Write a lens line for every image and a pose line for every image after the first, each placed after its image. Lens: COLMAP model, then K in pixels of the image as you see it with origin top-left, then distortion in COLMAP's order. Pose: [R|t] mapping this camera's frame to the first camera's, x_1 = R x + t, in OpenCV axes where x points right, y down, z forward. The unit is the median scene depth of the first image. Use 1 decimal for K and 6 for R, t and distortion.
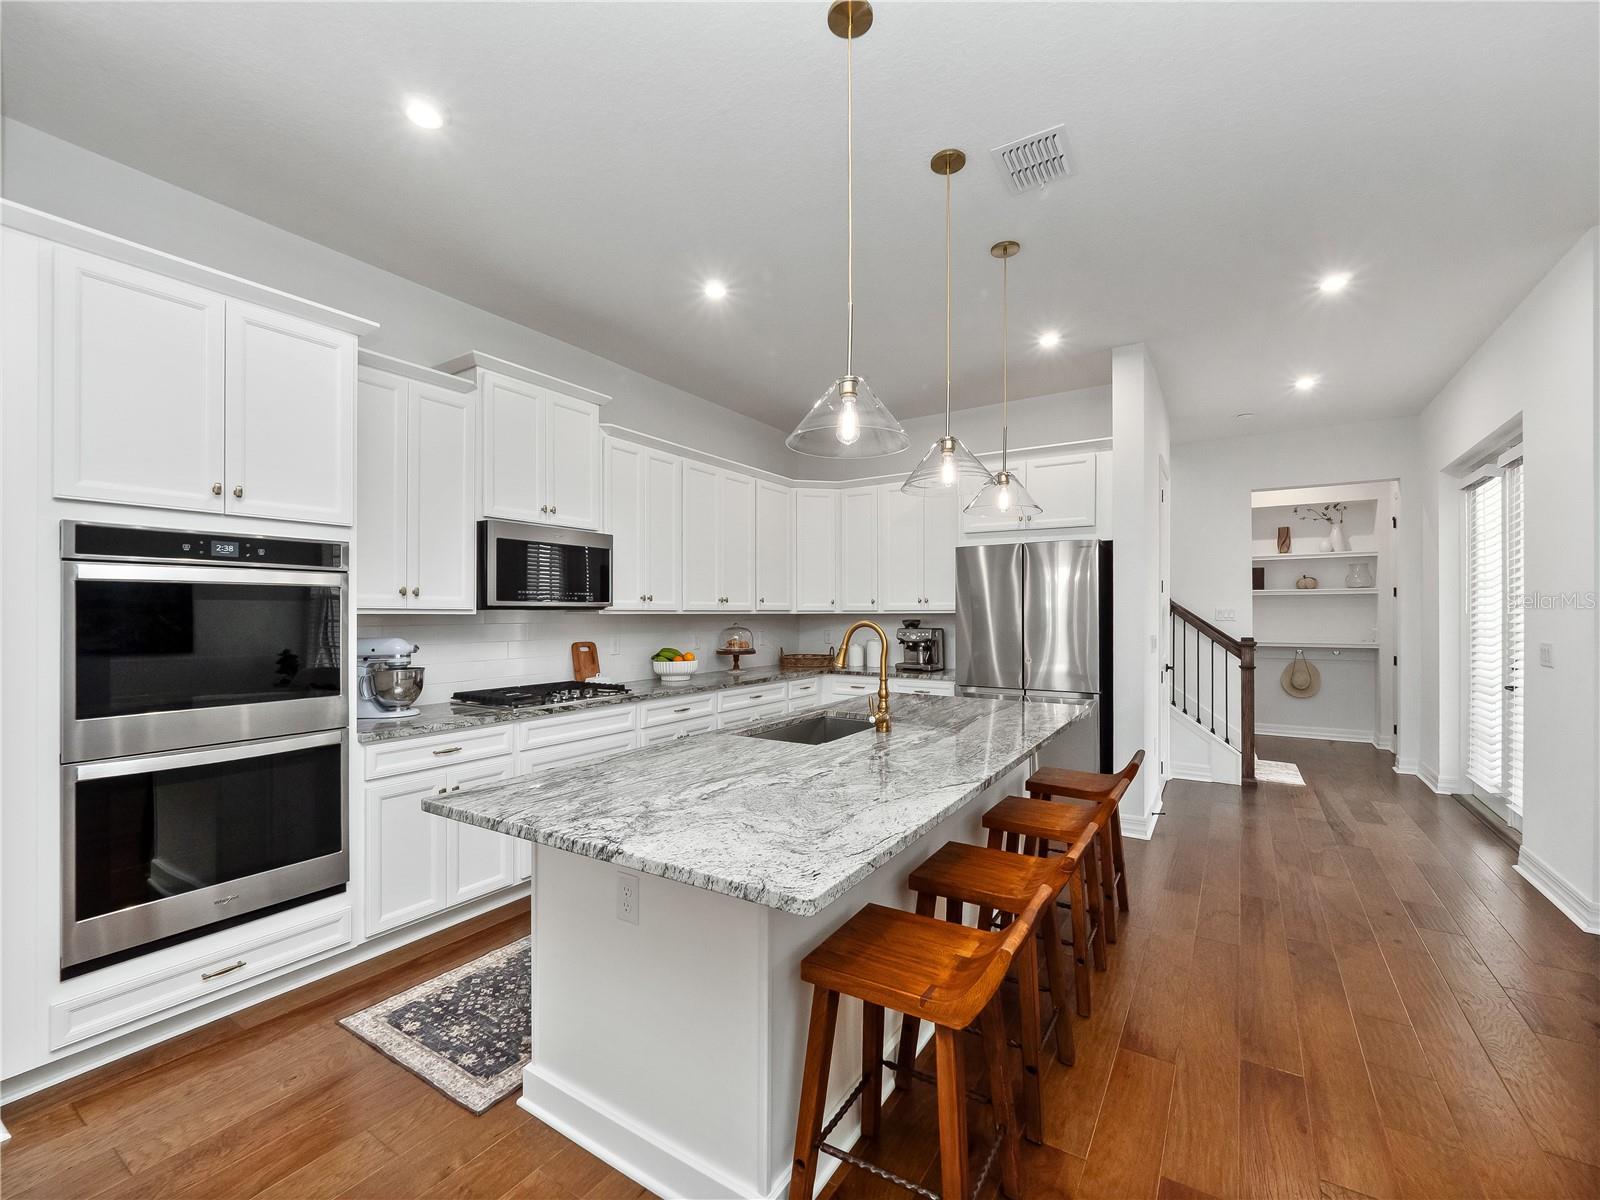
lens RADIAL K [[678.1, 0, 804.0], [0, 678.1, 604.1], [0, 0, 1]] dist [-0.002044, -0.001194]
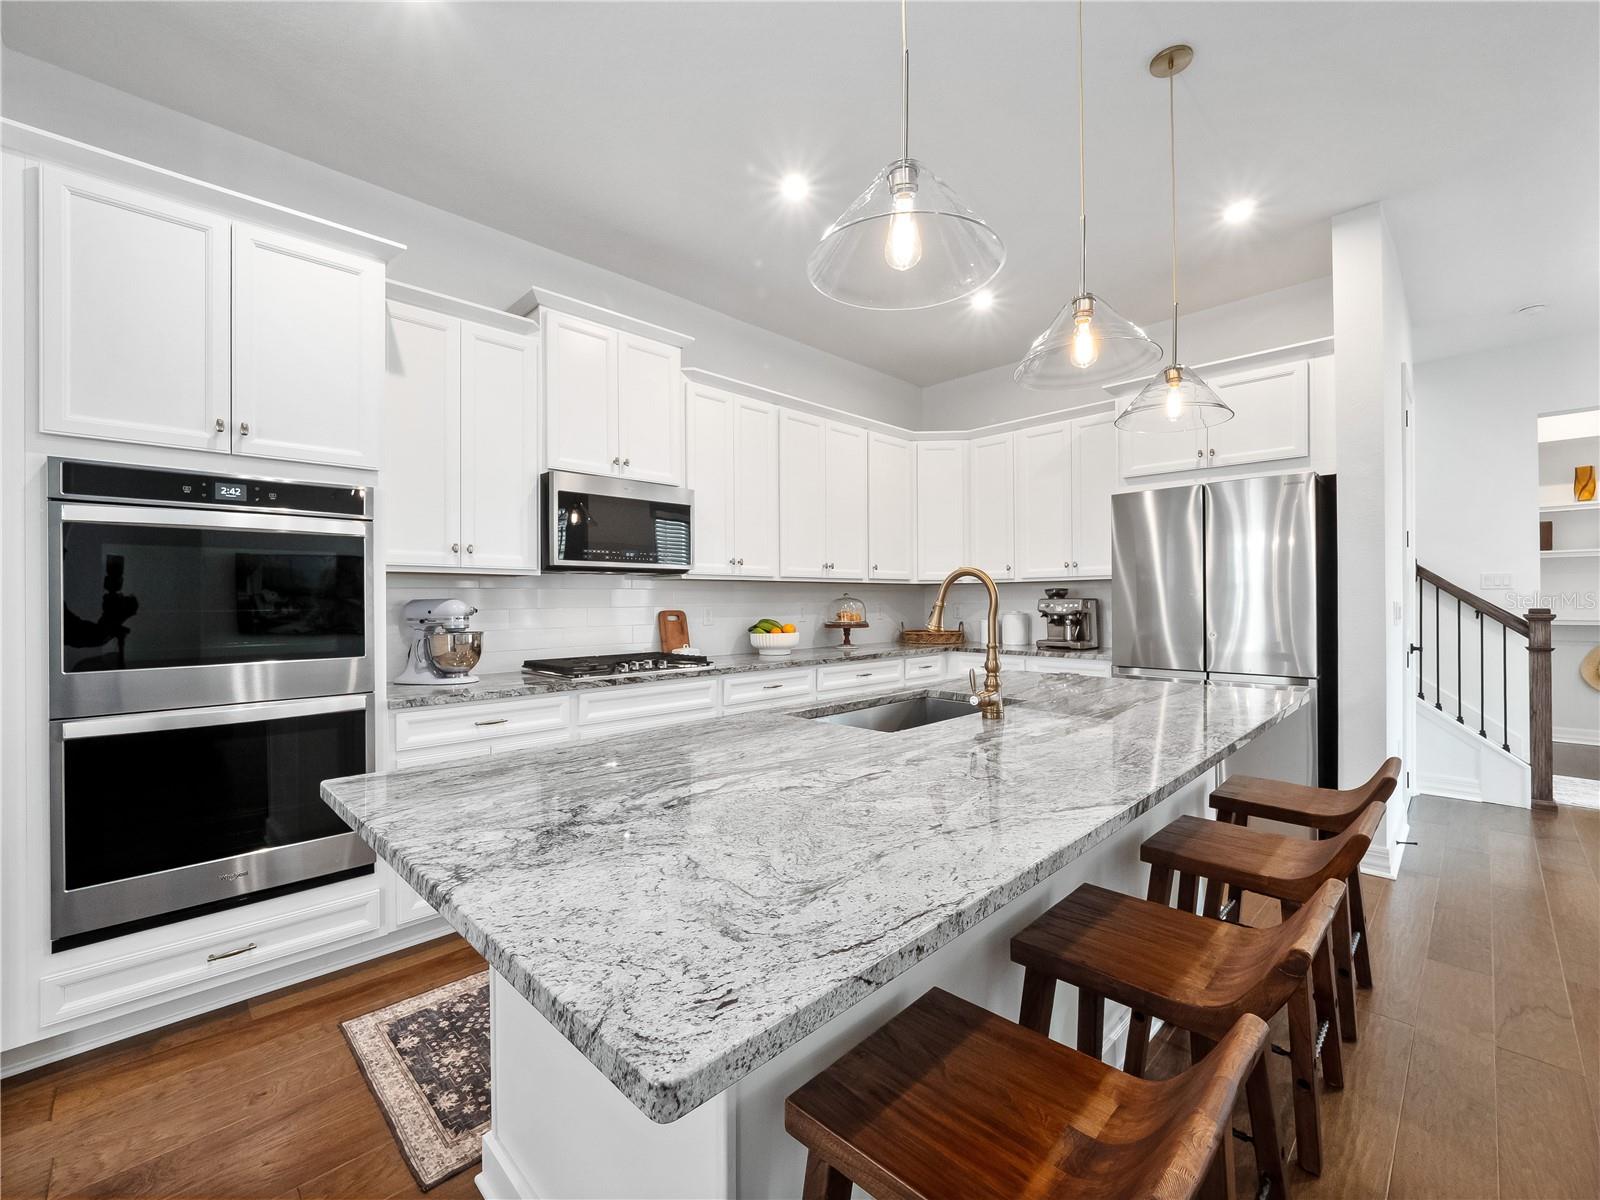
lens RADIAL K [[674.9, 0, 795.5], [0, 674.9, 596.2], [0, 0, 1]] dist [-0.007536, -0.000378]
pose [[0.973233, -0.007157, -0.229708, 0.066286], [0.009377, 0.999919, 0.008576, 0.041856], [0.229628, -0.010500, 0.973222, 0.210150]]
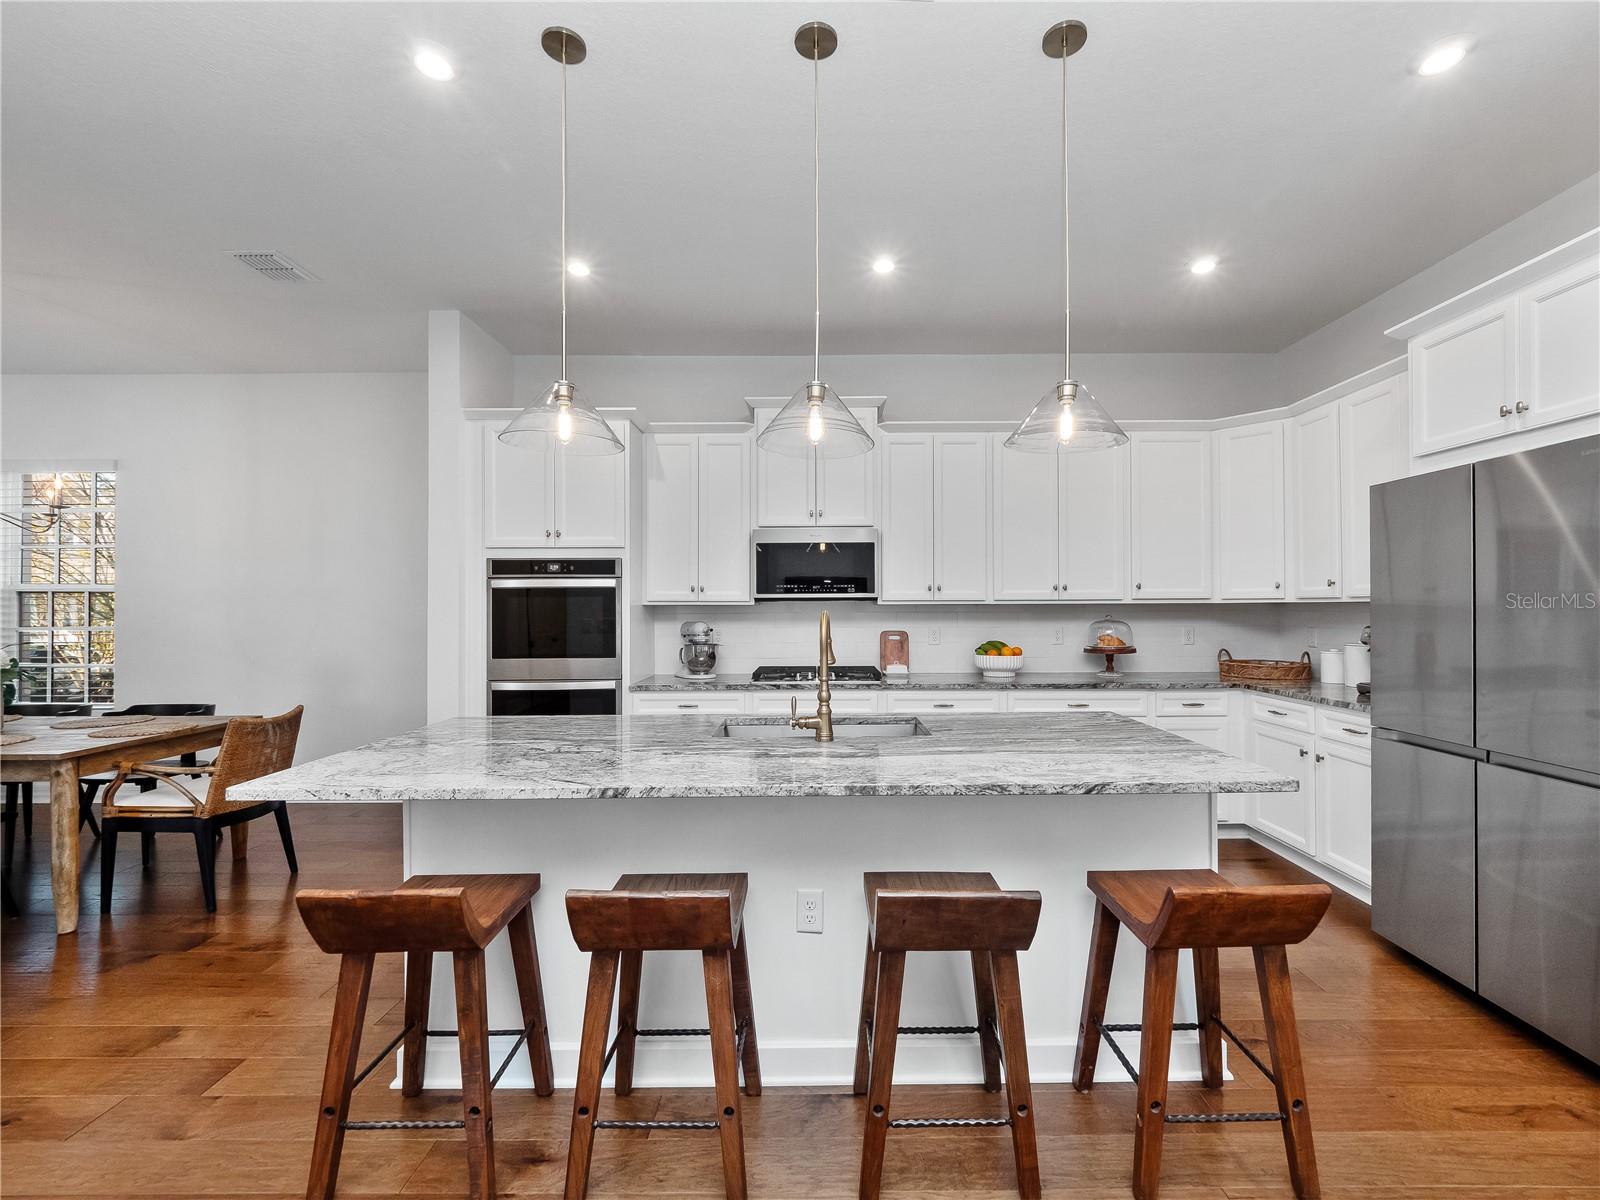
lens RADIAL K [[678.1, 0, 804.0], [0, 678.1, 604.1], [0, 0, 1]] dist [-0.002044, -0.001194]
pose [[0.531195, -0.000527, -0.847249, 0.683441], [0.014515, 0.999859, 0.008478, 0.004836], [0.847125, -0.016801, 0.531128, 0.444641]]
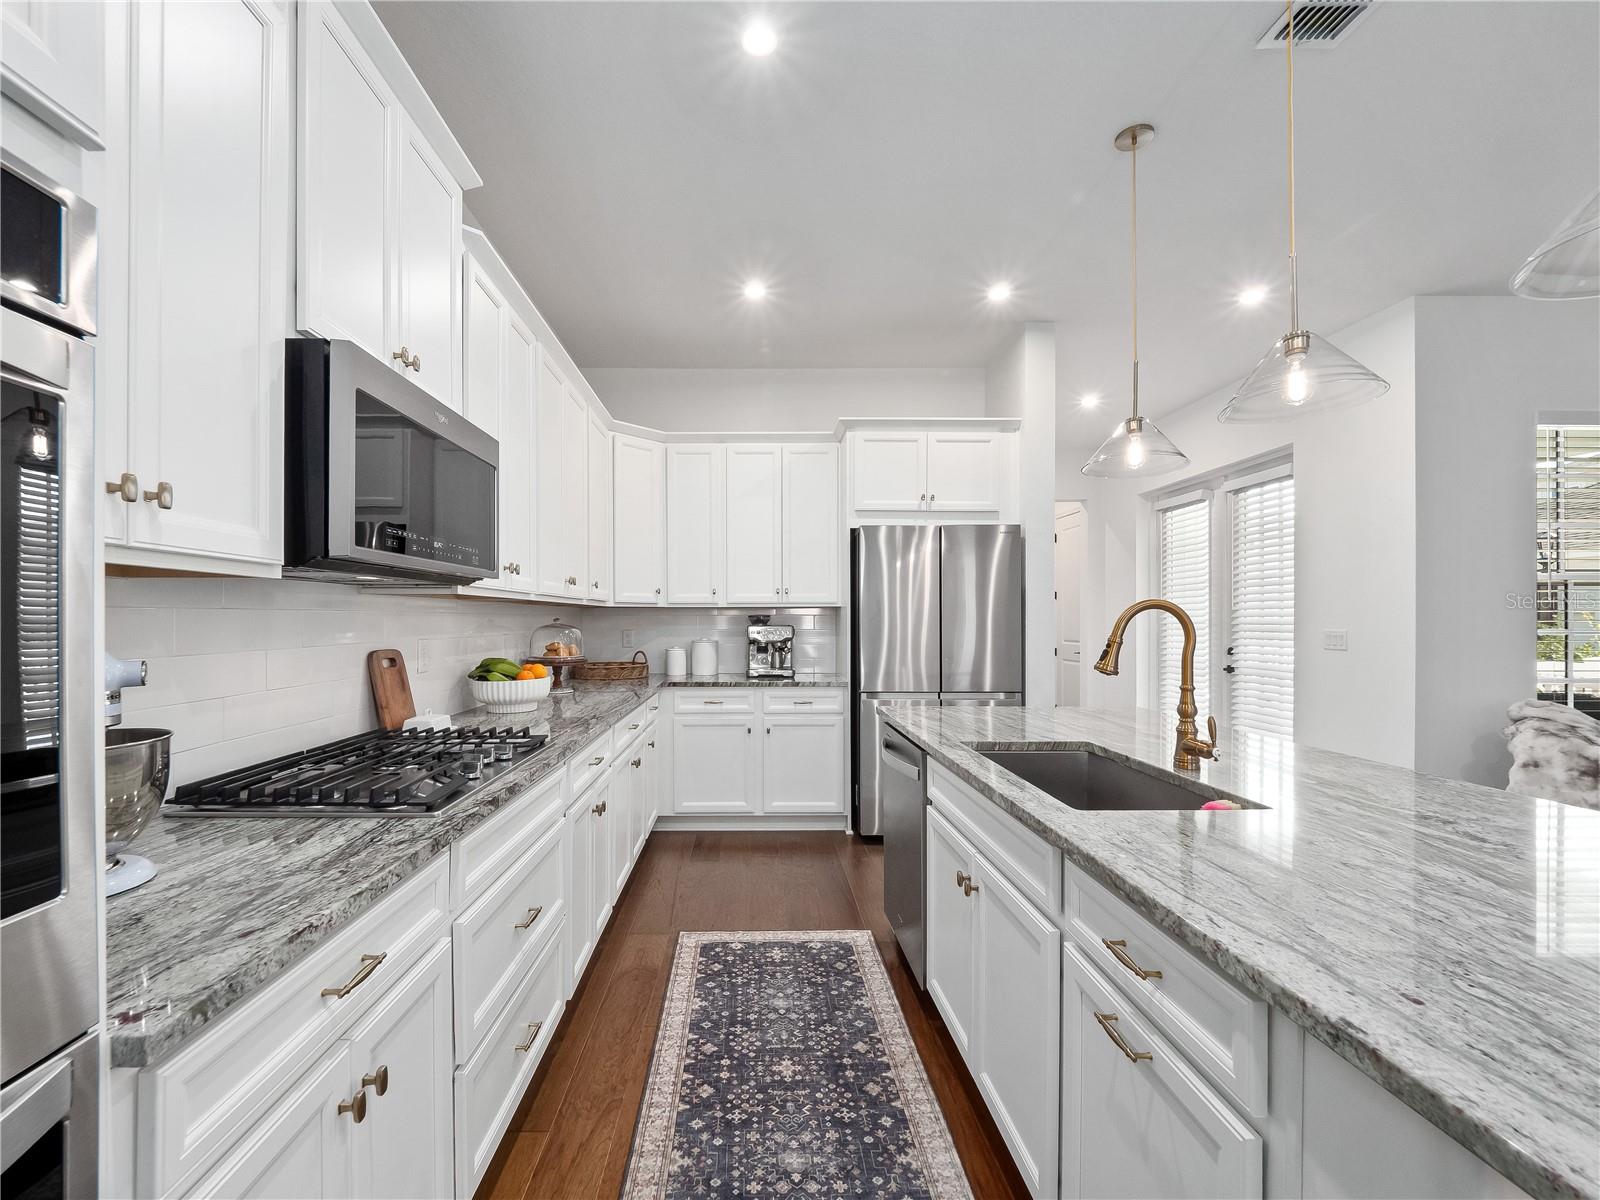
lens RADIAL K [[680.0, 0, 763.5], [0, 680.0, 603.8], [0, 0, 1]] dist [-0.001399, -0.000302]
pose [[0.842756, 0.011515, 0.538173, -0.498585], [-0.006819, 0.999919, -0.010716, 0.034549], [-0.538253, 0.005361, 0.842766, 0.568916]]
